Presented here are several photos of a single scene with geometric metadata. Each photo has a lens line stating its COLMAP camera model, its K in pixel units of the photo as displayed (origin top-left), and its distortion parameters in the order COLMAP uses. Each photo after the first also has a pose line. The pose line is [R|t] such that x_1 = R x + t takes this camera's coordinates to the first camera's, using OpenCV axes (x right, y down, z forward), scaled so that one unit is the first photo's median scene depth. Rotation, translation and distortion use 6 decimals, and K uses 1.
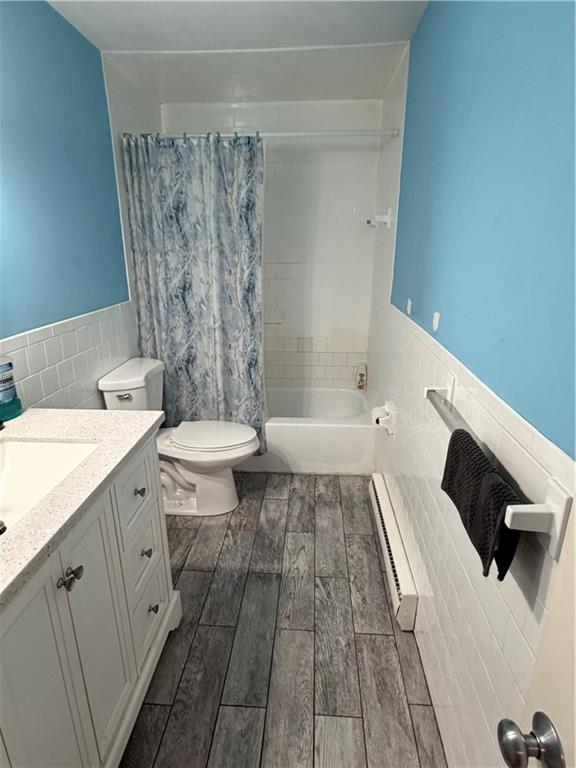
lens RADIAL K [[425.6, 0, 288.1], [0, 425.6, 381.5], [0, 0, 1]] dist [-0.004868, 0.001607]
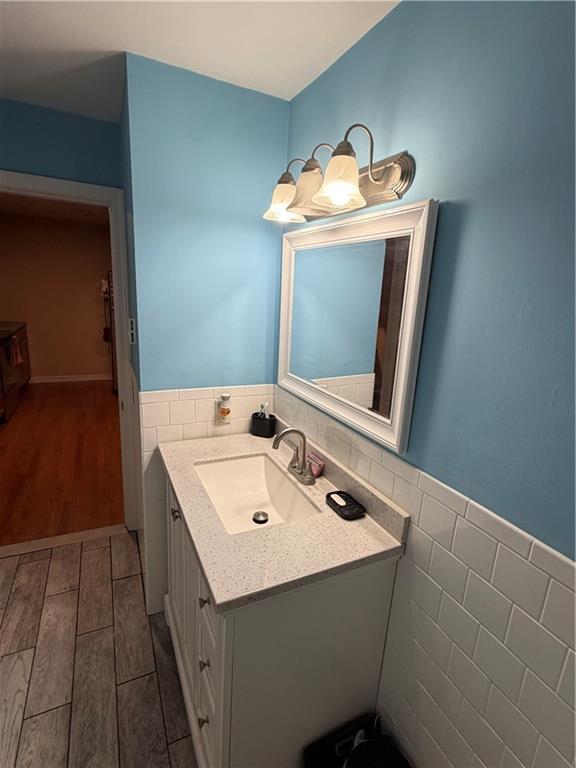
lens RADIAL K [[378.9, 0, 288.2], [0, 378.9, 382.6], [0, 0, 1]] dist [0.001429, 0.001247]
pose [[-0.869142, 0.067470, -0.489938, -0.139266], [-0.204019, 0.853517, 0.479464, -0.586417], [0.450520, 0.516679, -0.728062, 1.475221]]
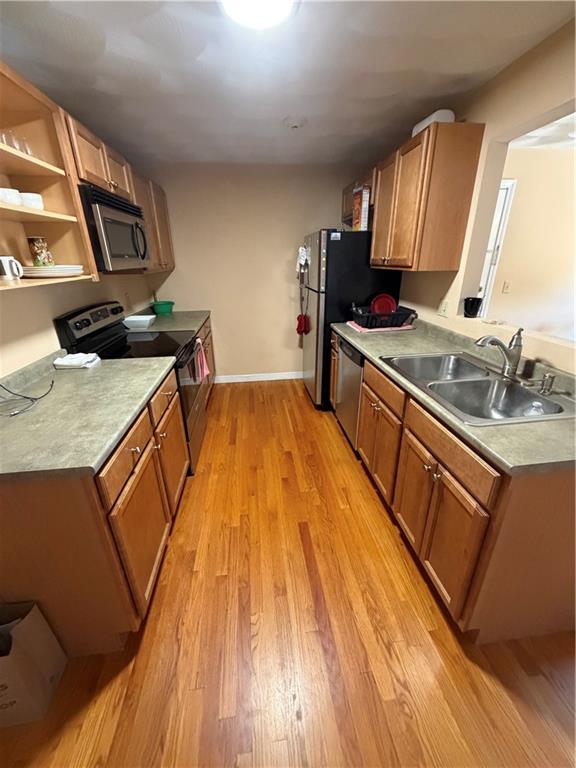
lens RADIAL K [[306.7, 0, 288.2], [0, 306.7, 383.7], [0, 0, 1]] dist [0.000570, 0.000235]
pose [[-0.983516, 0.084256, -0.159993, -0.098350], [-0.038788, 0.765905, 0.641782, -0.448259], [0.176613, 0.637409, -0.750012, 1.083204]]
